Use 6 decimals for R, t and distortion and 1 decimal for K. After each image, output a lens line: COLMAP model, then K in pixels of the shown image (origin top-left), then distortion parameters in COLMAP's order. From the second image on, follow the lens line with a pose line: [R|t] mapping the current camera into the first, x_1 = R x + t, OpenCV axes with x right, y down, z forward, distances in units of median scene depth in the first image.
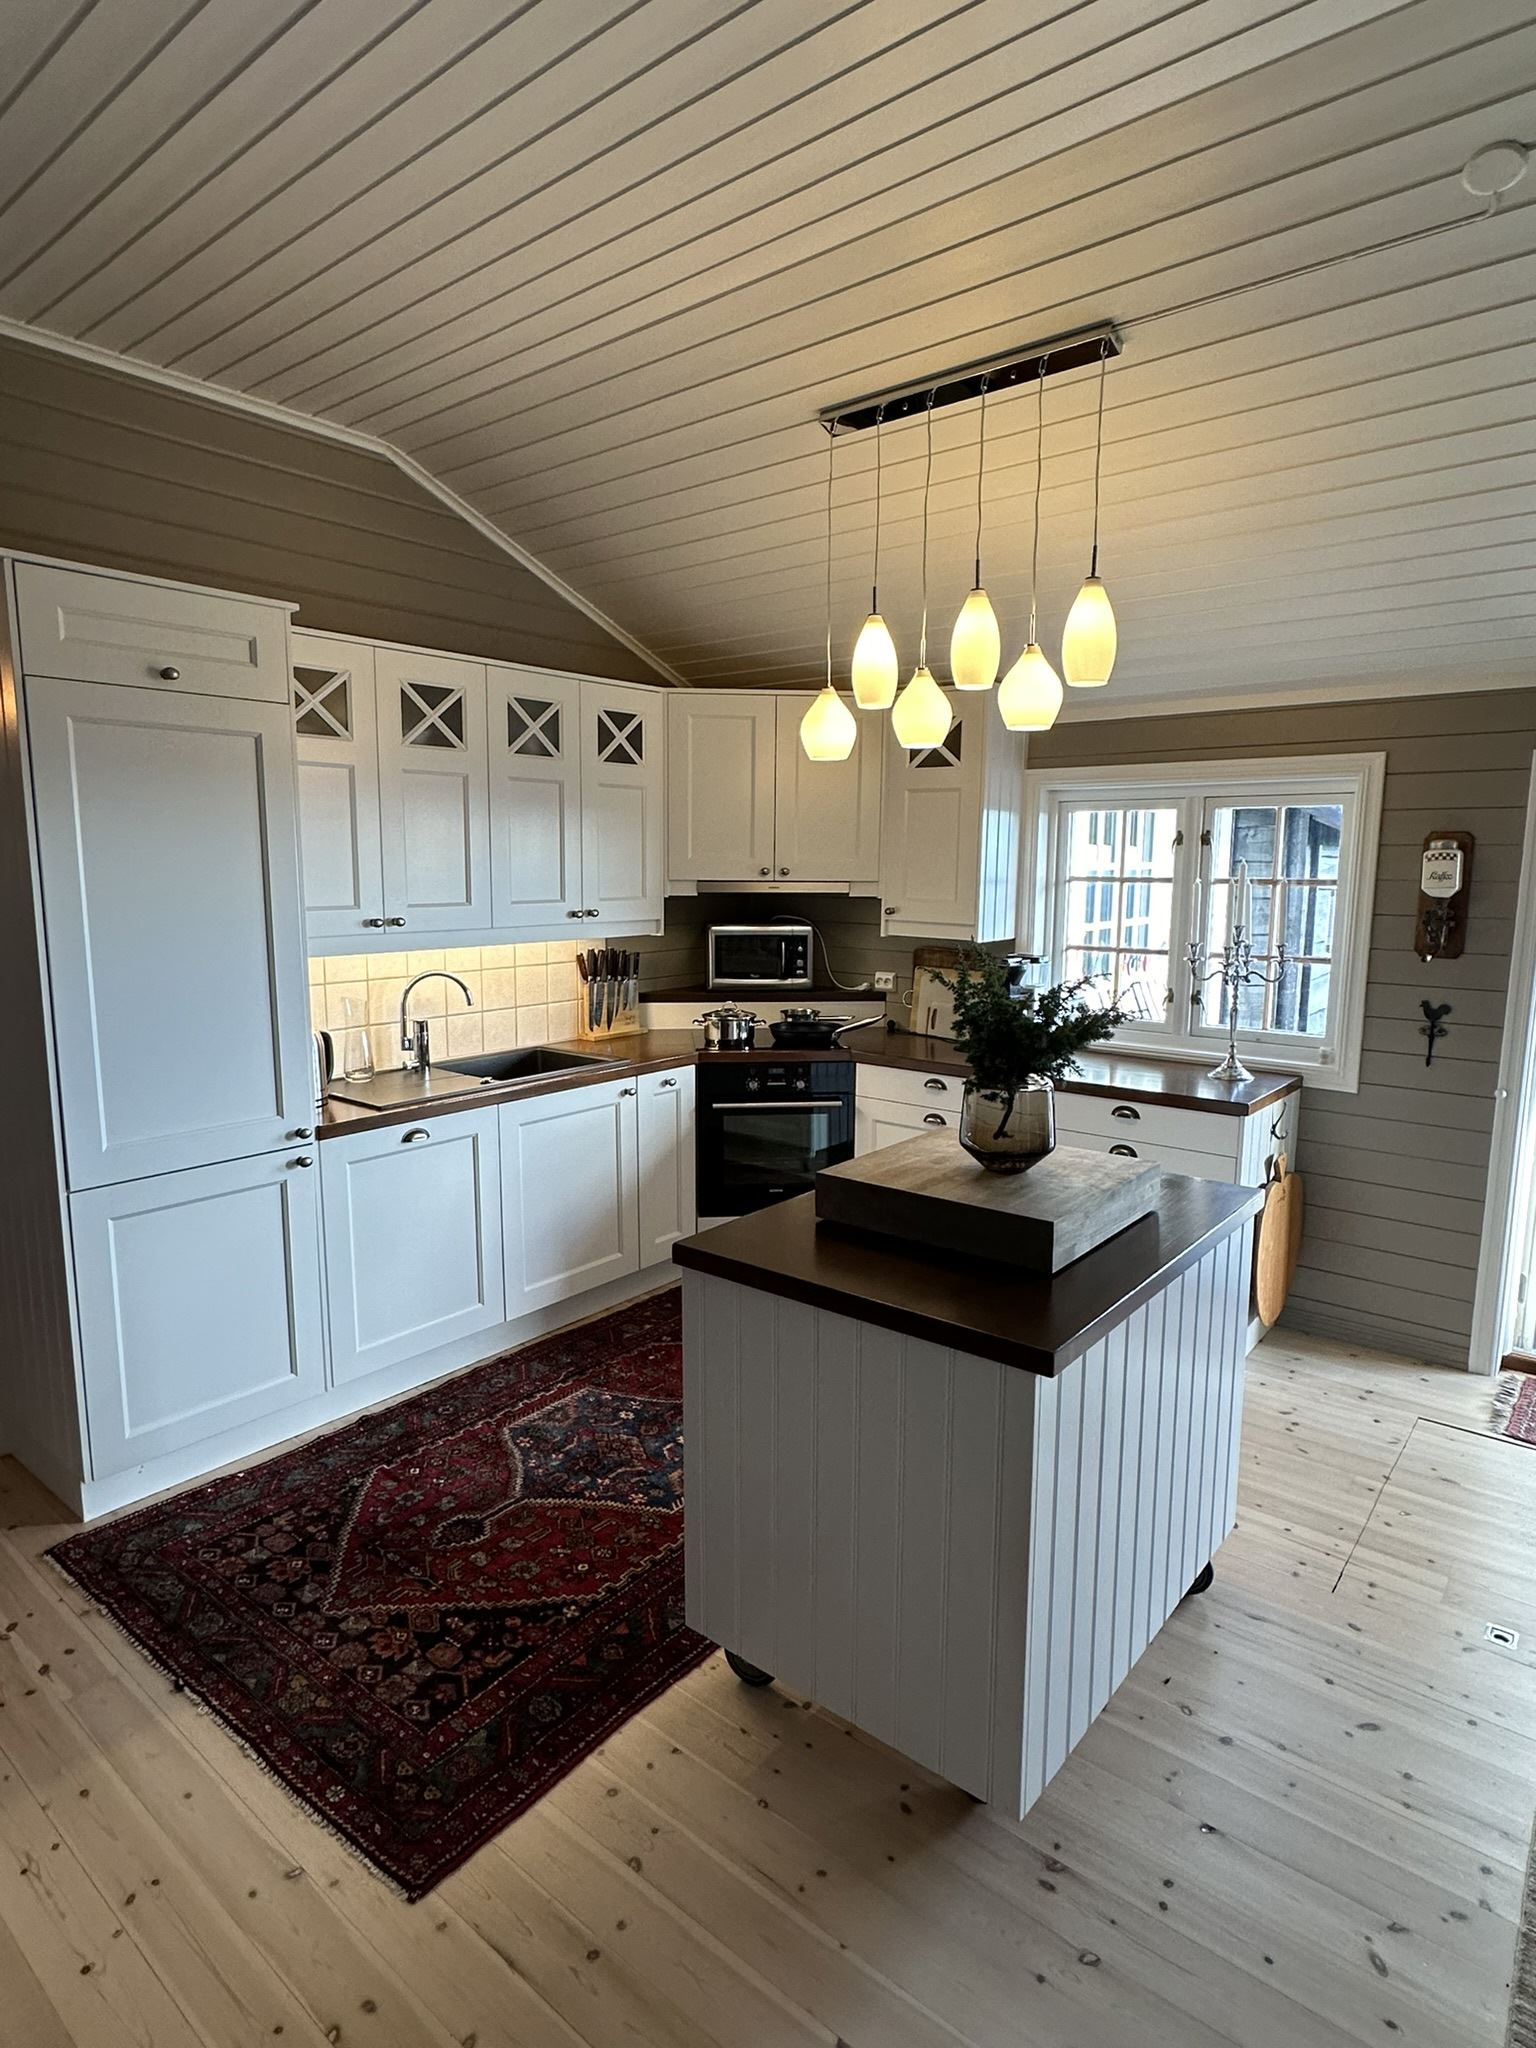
lens RADIAL K [[1125.9, 0, 768.0], [0, 1125.9, 1024.0], [0, 0, 1]] dist [-0.000243, -0.001111]
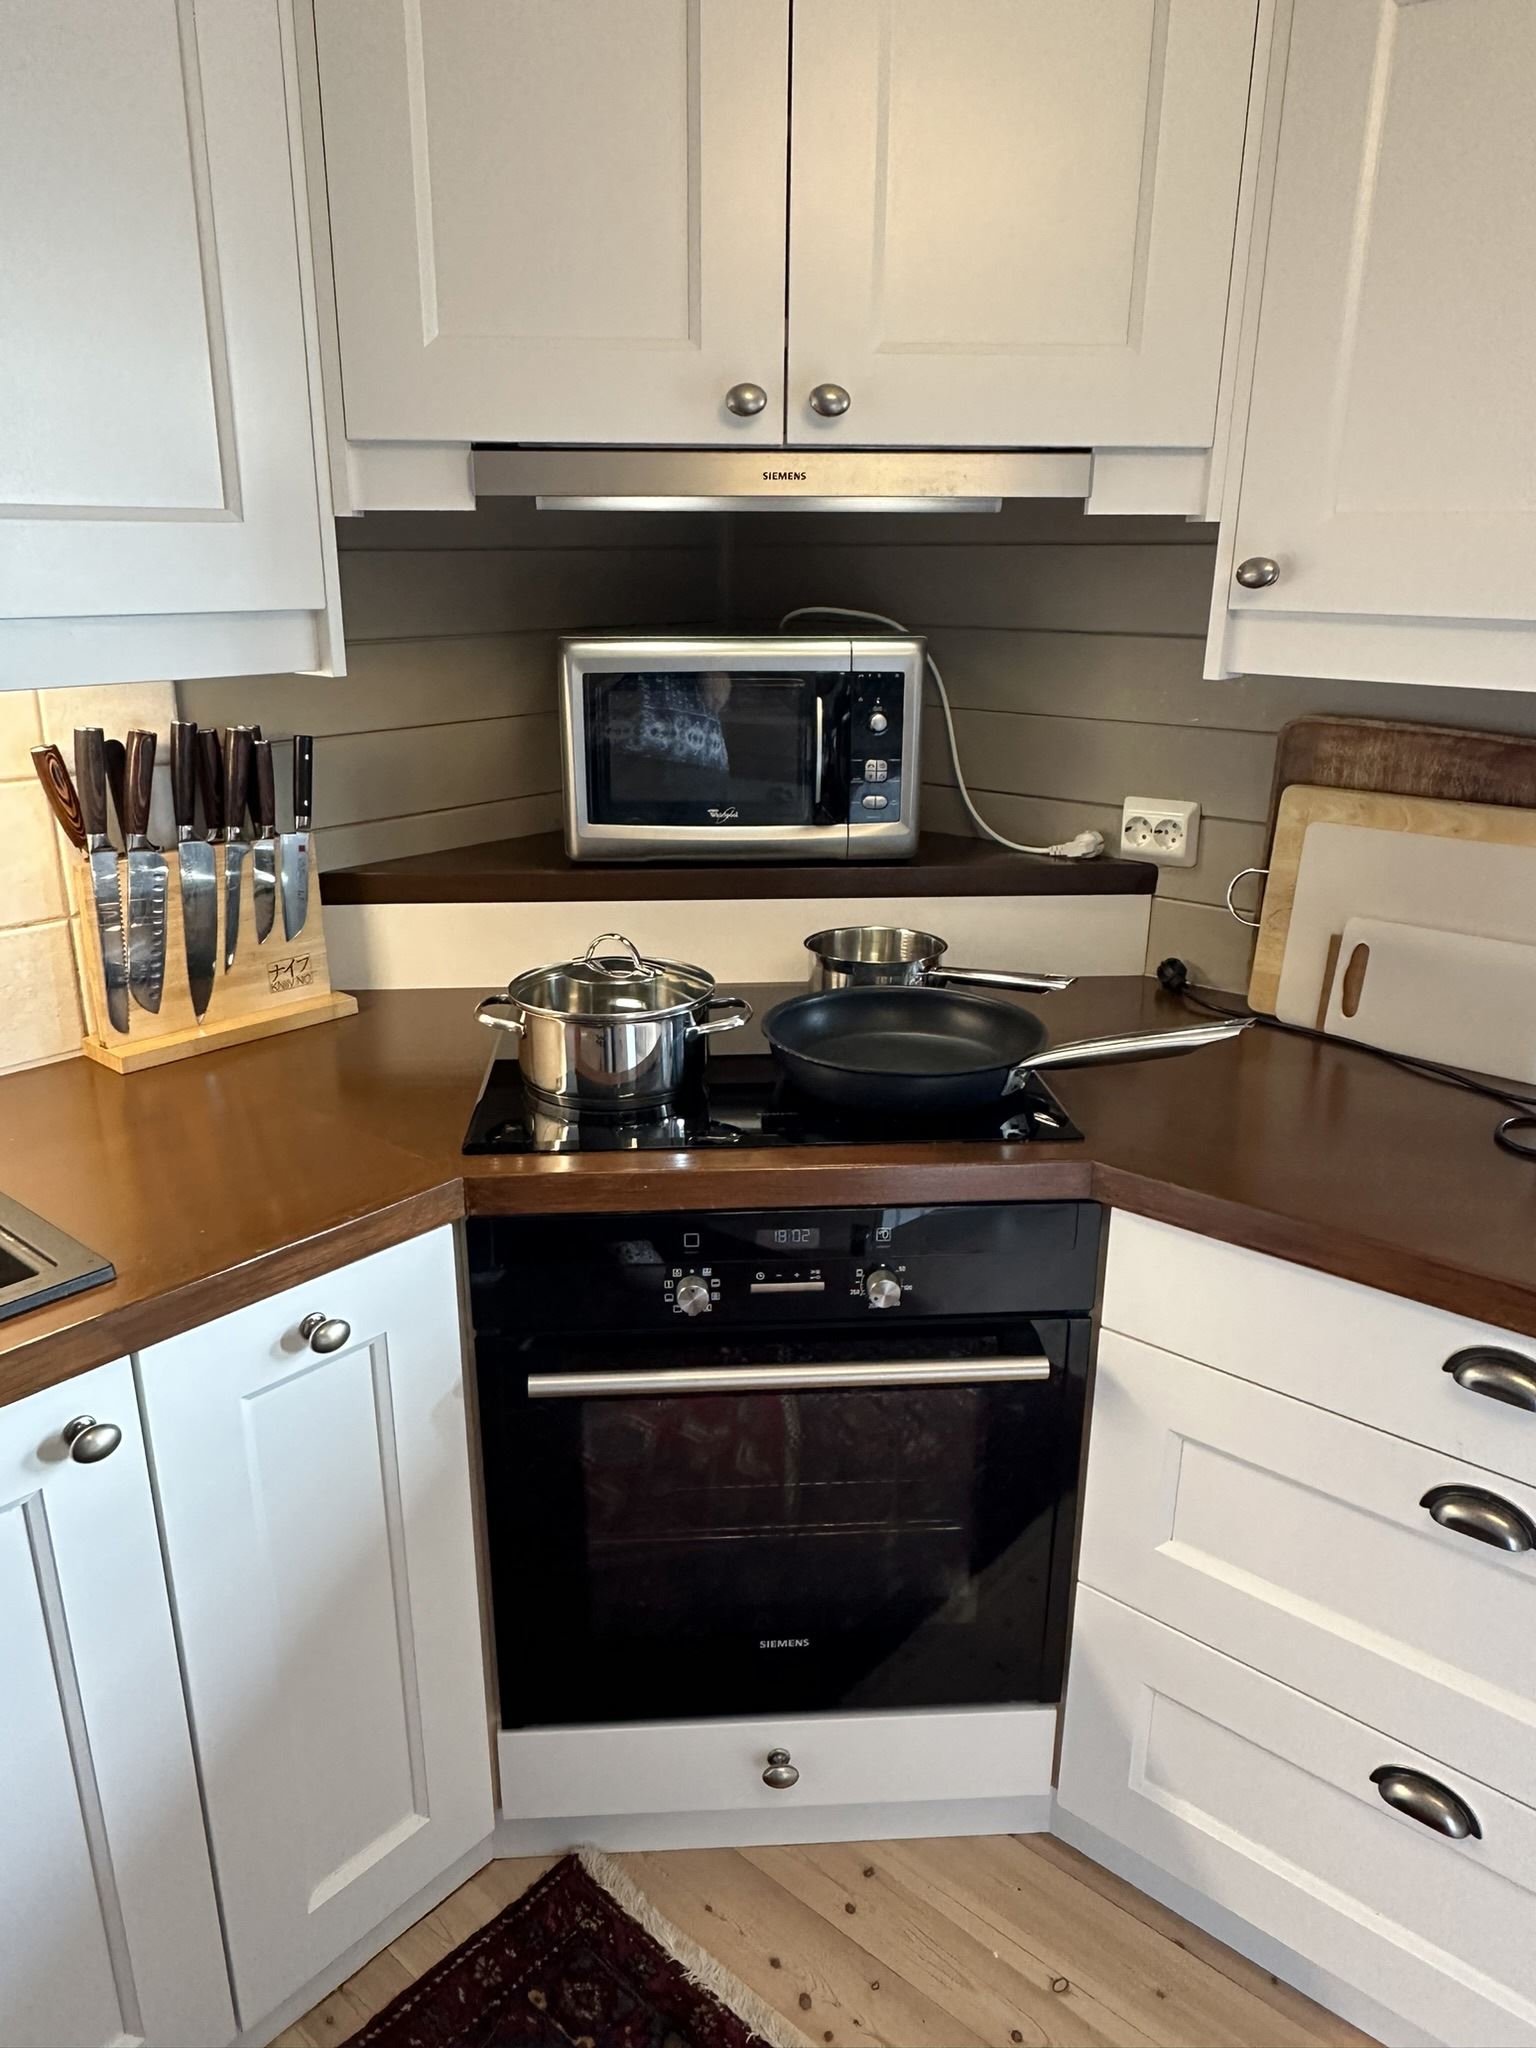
lens RADIAL K [[1413.5, 0, 768.0], [0, 1413.5, 1024.0], [0, 0, 1]] dist [0.063639, -0.000077]
pose [[0.999730, 0.005655, -0.022557, 0.012458], [-0.001674, 0.984966, 0.172738, -0.076237], [0.023195, -0.172653, 0.984710, 0.895333]]
